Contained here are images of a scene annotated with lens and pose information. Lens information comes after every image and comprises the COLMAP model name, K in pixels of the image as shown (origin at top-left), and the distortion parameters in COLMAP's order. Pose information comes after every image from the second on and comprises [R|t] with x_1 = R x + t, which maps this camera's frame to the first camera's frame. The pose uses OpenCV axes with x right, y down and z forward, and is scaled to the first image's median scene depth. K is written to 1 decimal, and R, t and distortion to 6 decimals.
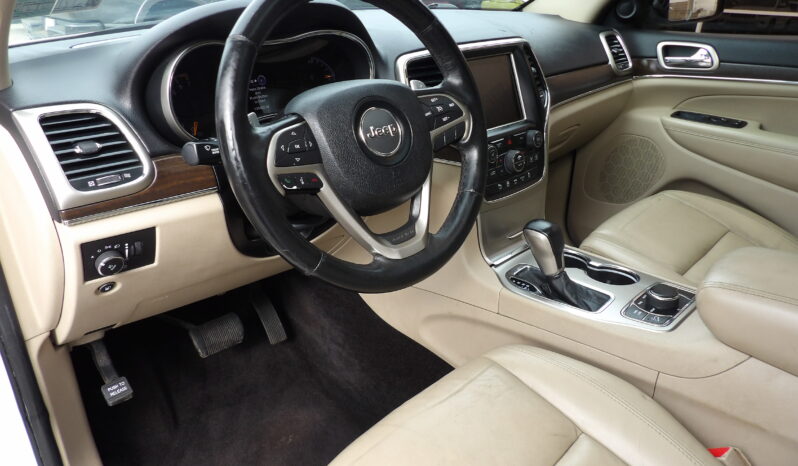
lens RADIAL K [[576.4, 0, 385.1], [0, 576.4, 222.2], [0, 0, 1]] dist [-0.034252, 0.051752]
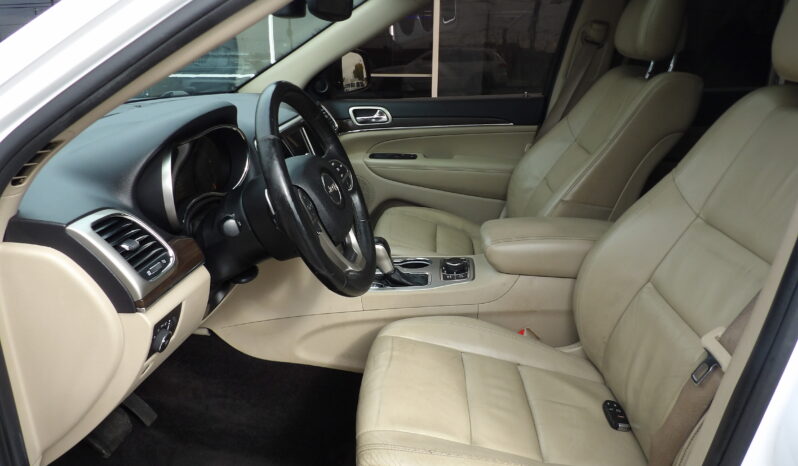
lens RADIAL K [[576.4, 0, 385.1], [0, 576.4, 222.2], [0, 0, 1]] dist [-0.034252, 0.051752]
pose [[0.756649, -0.205432, 0.620709, -0.459706], [0.268901, 0.963125, -0.009032, -0.014296], [-0.595966, 0.173744, 0.783989, -0.115287]]
